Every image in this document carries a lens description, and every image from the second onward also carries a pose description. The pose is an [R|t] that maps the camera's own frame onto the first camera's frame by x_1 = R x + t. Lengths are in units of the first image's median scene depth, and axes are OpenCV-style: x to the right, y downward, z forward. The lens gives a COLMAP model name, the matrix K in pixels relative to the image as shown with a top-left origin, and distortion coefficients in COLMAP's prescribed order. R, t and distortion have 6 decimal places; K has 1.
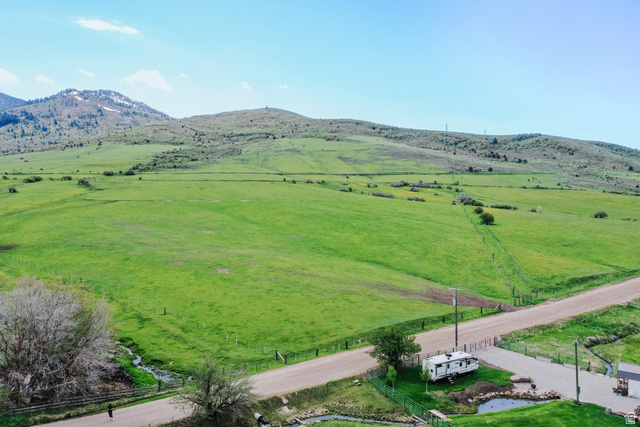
lens RADIAL K [[510.8, 0, 321.6], [0, 510.8, 213.1], [0, 0, 1]] dist [0.007646, 0.011309]
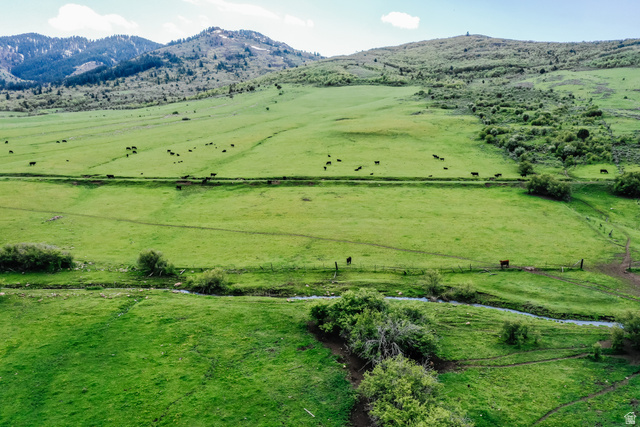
lens RADIAL K [[510.8, 0, 319.4], [0, 510.8, 214.1], [0, 0, 1]] dist [0.007646, 0.011309]
pose [[0.972546, 0.036239, -0.229873, -0.132126], [-0.012101, 0.994340, 0.105558, -0.025378], [0.232397, -0.099878, 0.967479, 0.215171]]
